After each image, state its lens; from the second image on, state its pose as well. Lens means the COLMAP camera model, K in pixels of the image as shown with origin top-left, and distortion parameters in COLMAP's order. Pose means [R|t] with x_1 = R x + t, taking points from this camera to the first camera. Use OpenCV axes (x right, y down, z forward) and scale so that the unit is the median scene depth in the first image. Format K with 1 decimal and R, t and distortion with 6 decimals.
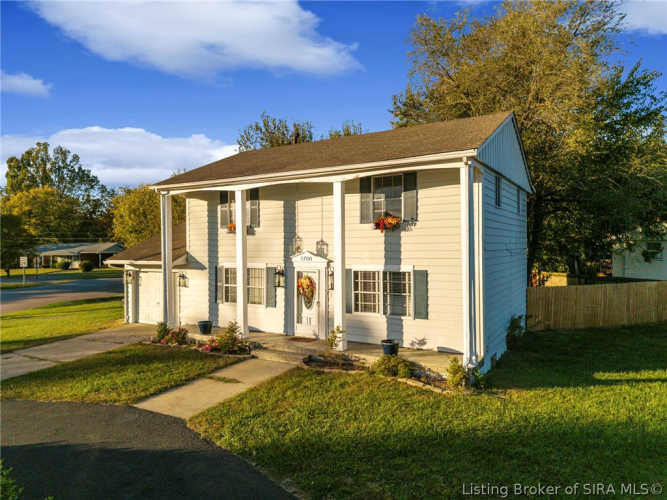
lens RADIAL K [[447.2, 0, 333.5], [0, 447.2, 250.0], [0, 0, 1]] dist [0.036405, -0.001213]
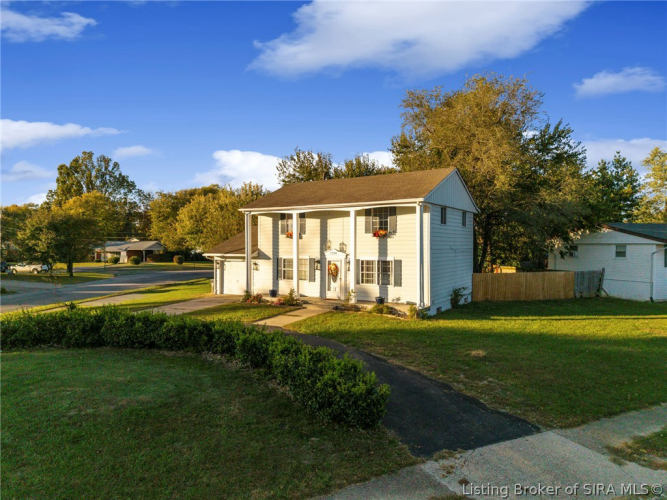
lens RADIAL K [[447.2, 0, 333.5], [0, 447.2, 250.0], [0, 0, 1]] dist [0.036405, -0.001213]
pose [[0.999708, 0.009123, -0.022355, -0.022205], [-0.009097, 0.999958, 0.001259, 0.004869], [0.022366, -0.001055, 0.999749, -0.694083]]
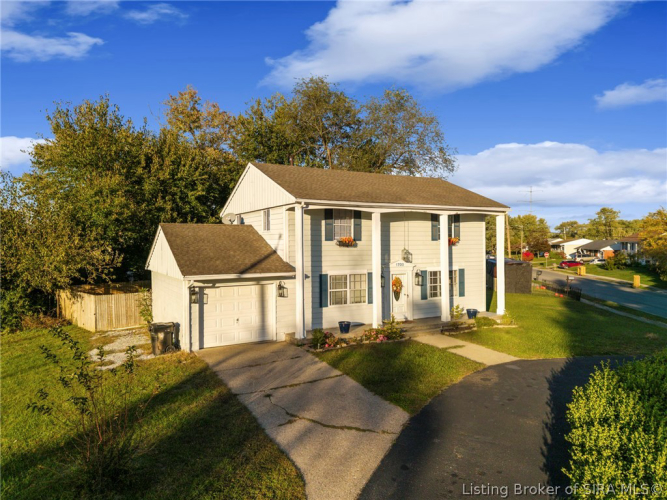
lens RADIAL K [[447.2, 0, 333.5], [0, 447.2, 250.0], [0, 0, 1]] dist [0.036405, -0.001213]
pose [[0.513899, -0.003080, 0.857845, -1.312084], [0.010659, 0.999939, -0.002795, -0.023458], [-0.857784, 0.010580, 0.513901, 0.443226]]
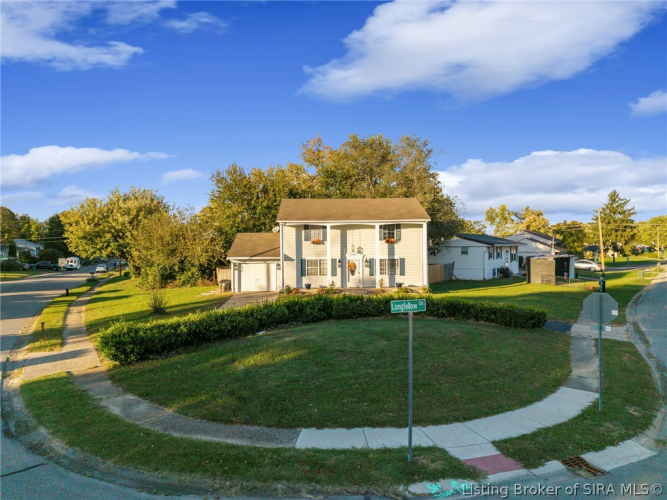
lens RADIAL K [[447.2, 0, 333.5], [0, 447.2, 250.0], [0, 0, 1]] dist [0.036405, -0.001213]
pose [[0.849889, -0.002436, 0.526956, -1.357611], [0.006915, 0.999955, -0.006530, 0.009122], [-0.526916, 0.009194, 0.849868, -0.940511]]
